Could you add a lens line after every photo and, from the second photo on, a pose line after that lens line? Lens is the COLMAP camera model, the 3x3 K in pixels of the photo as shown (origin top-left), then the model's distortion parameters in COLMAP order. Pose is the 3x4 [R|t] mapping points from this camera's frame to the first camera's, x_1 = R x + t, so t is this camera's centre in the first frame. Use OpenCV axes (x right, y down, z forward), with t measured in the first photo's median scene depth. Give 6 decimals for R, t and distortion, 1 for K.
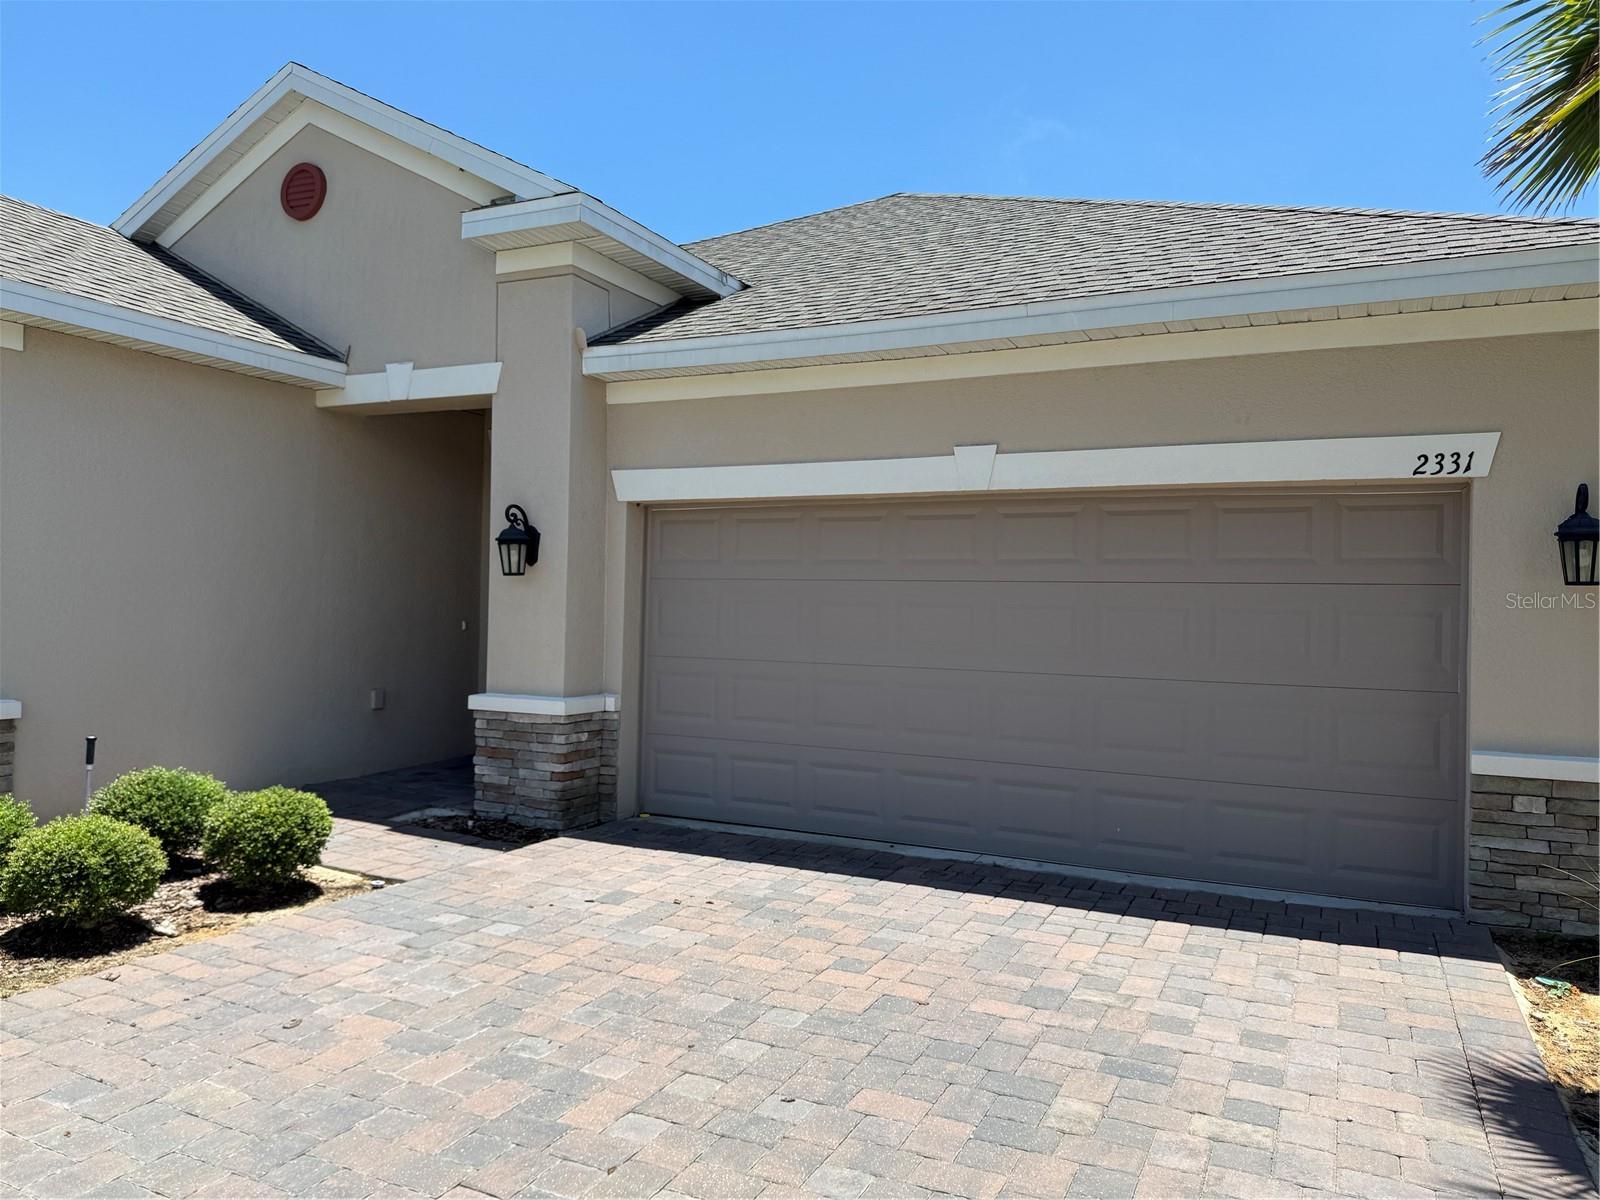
lens RADIAL K [[1126.3, 0, 860.3], [0, 1126.3, 600.8], [0, 0, 1]] dist [0.032408, -0.061877]
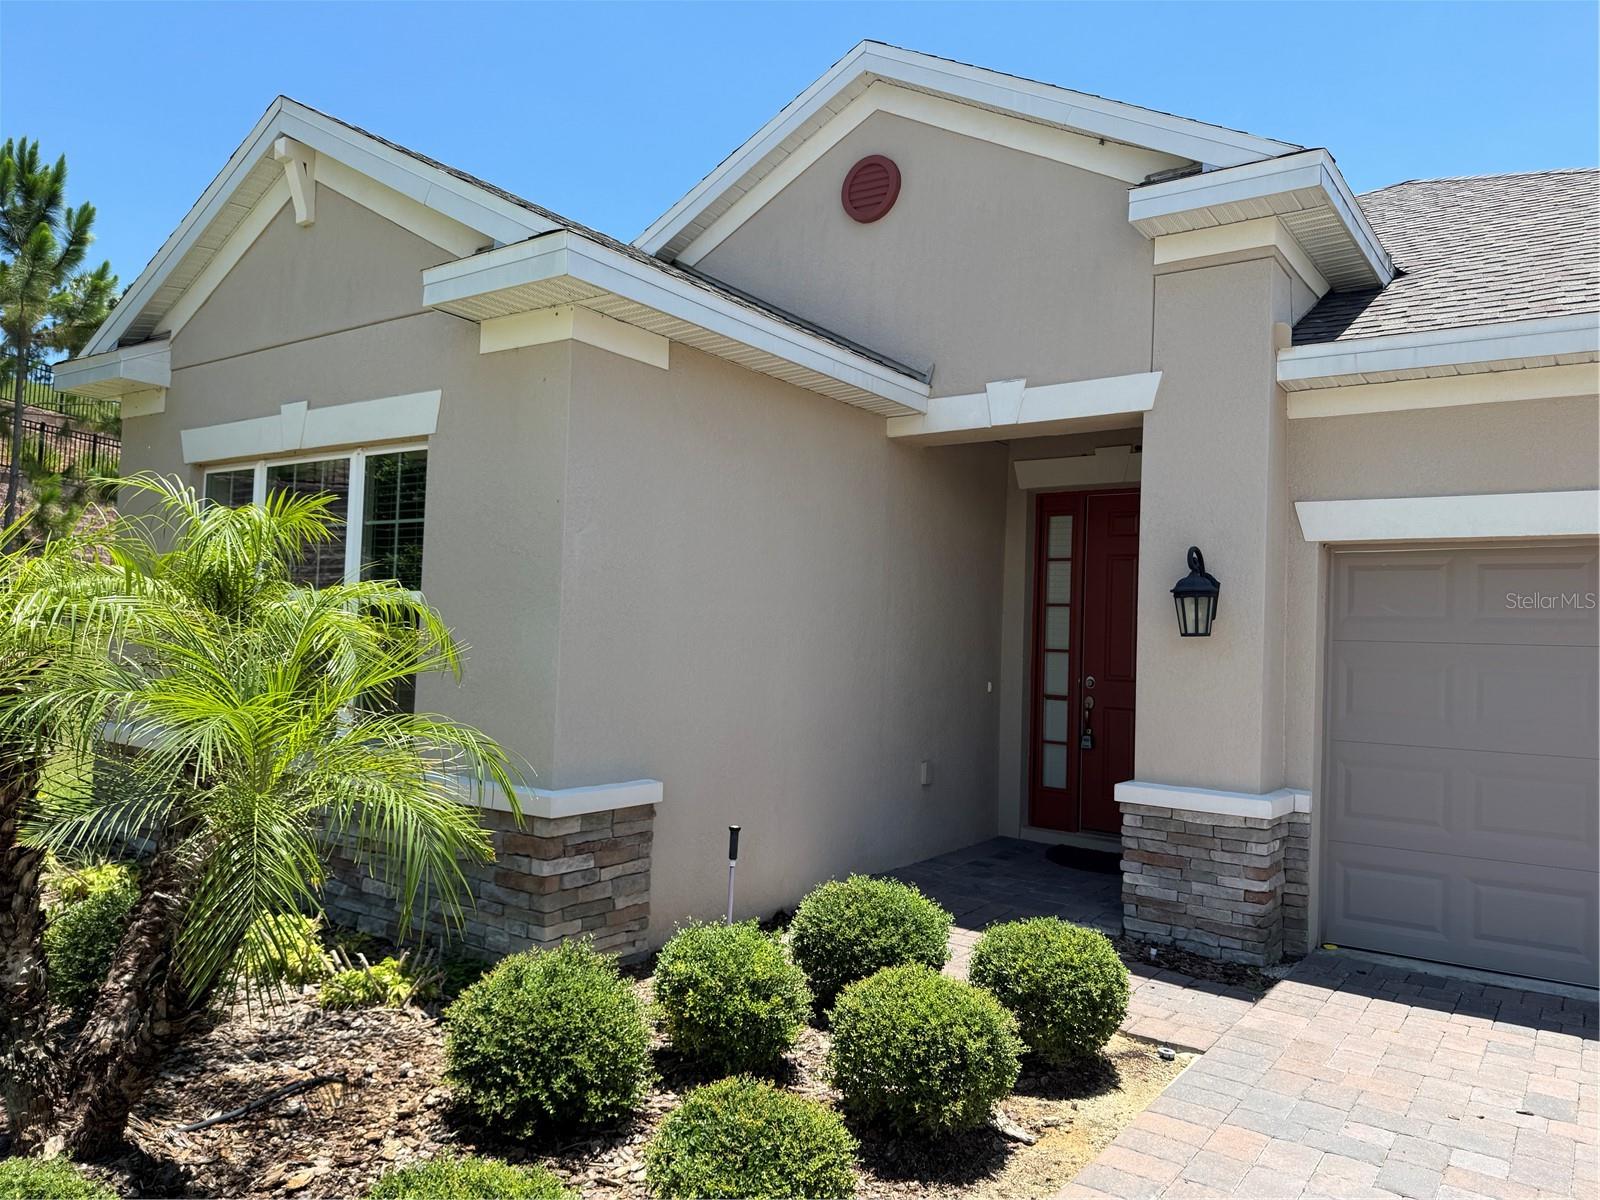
lens RADIAL K [[1126.3, 0, 806.4], [0, 1126.3, 599.8], [0, 0, 1]] dist [0.032408, -0.061877]
pose [[0.980545, 0.008631, -0.196107, -0.406547], [-0.015862, 0.999250, -0.035331, -0.015553], [0.195655, 0.037754, 0.979946, 0.163922]]
